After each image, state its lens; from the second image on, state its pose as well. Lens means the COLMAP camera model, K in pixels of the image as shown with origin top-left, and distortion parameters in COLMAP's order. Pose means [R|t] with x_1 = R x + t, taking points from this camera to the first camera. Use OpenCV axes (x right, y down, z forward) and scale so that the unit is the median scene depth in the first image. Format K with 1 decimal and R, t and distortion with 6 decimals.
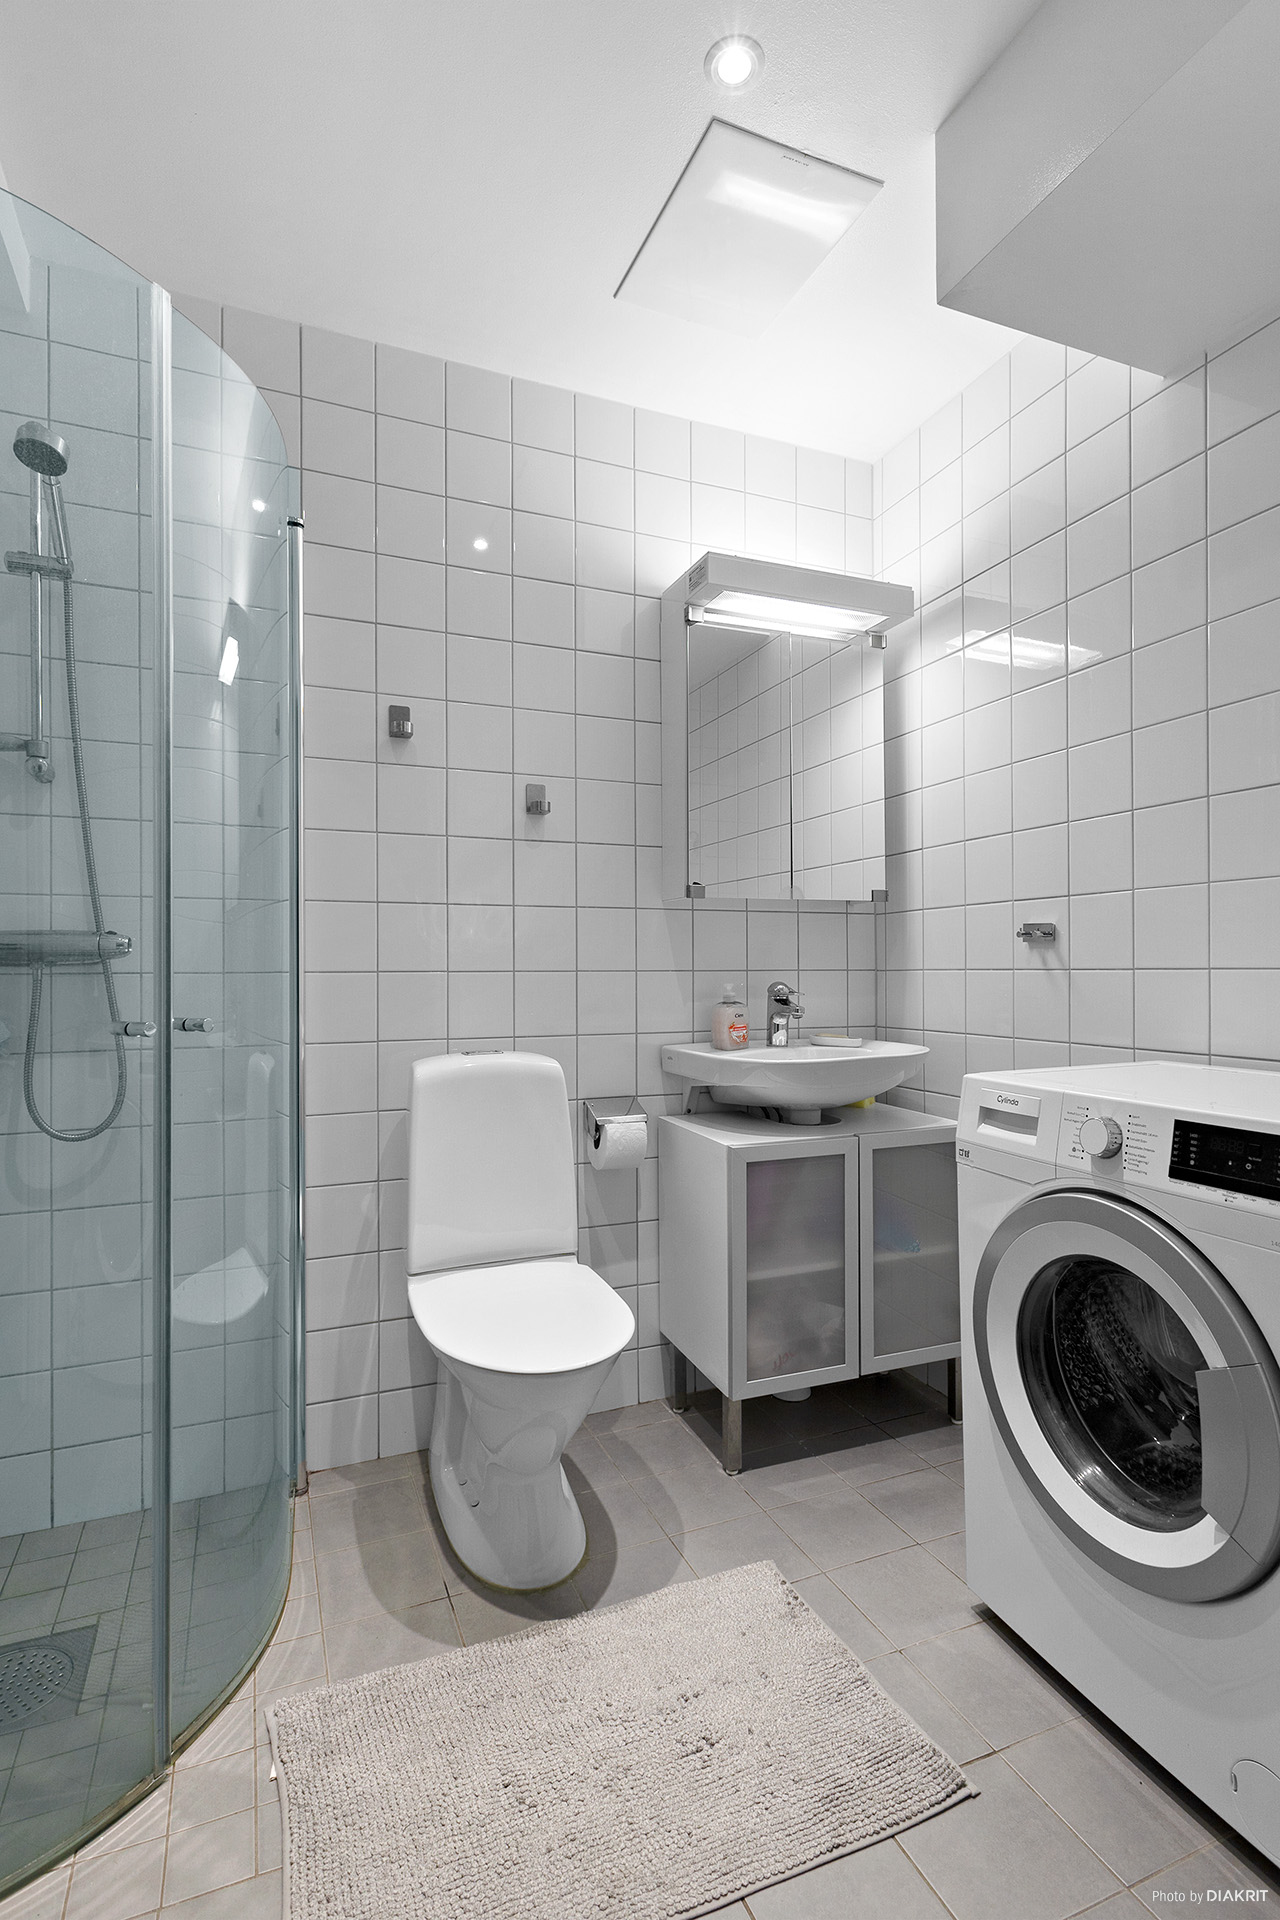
lens RADIAL K [[936.7, 0, 639.0], [0, 936.7, 970.0], [0, 0, 1]] dist [0.013894, -0.009031]
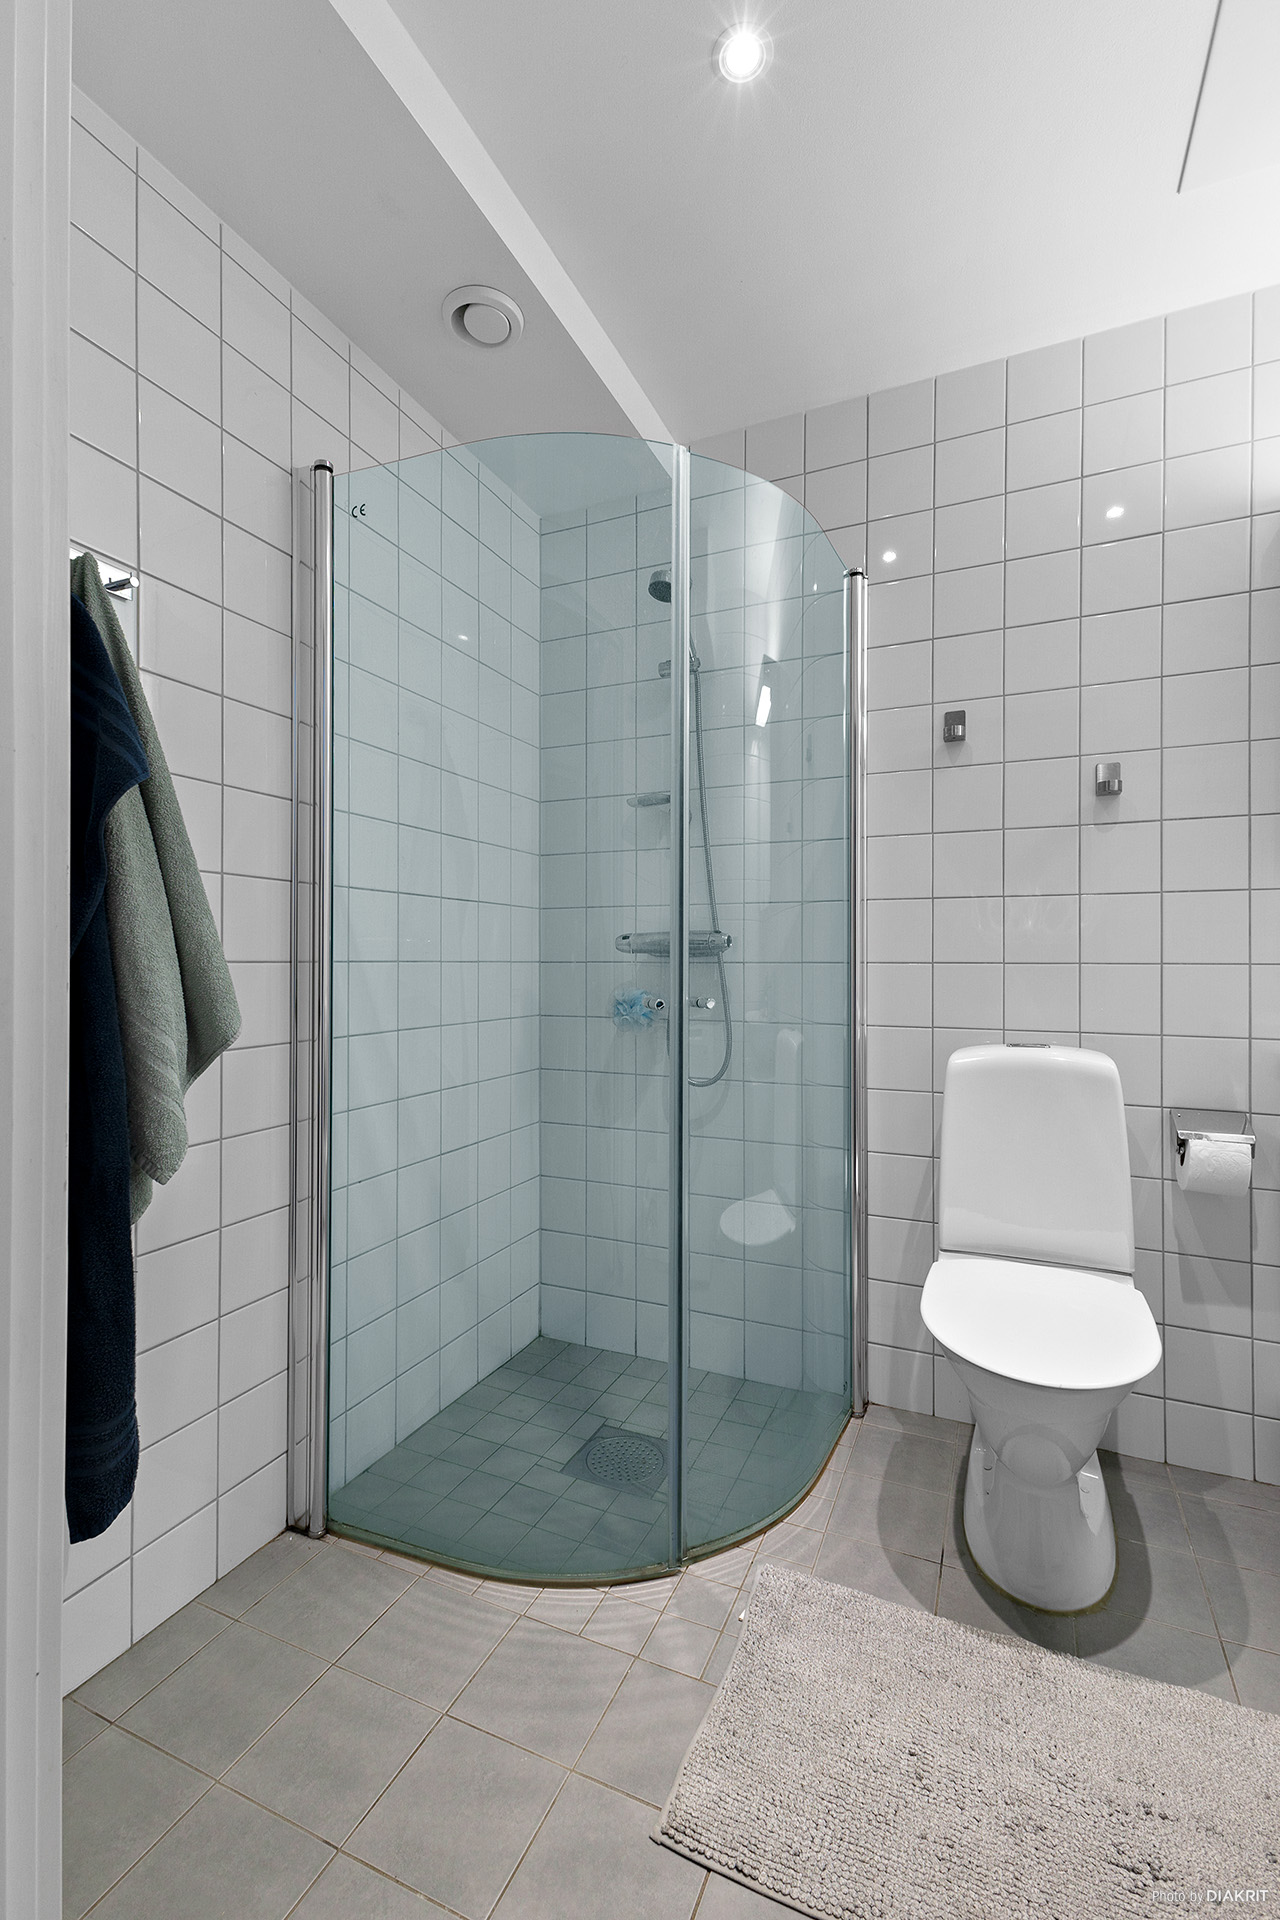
lens RADIAL K [[854.7, 0, 640.0], [0, 854.7, 960.0], [0, 0, 1]] dist [0.021748, -0.008983]
pose [[0.684702, 0.004853, -0.728807, 0.247809], [-0.004248, 0.999987, 0.002667, -0.003070], [0.728810, 0.001270, 0.684714, 0.096854]]
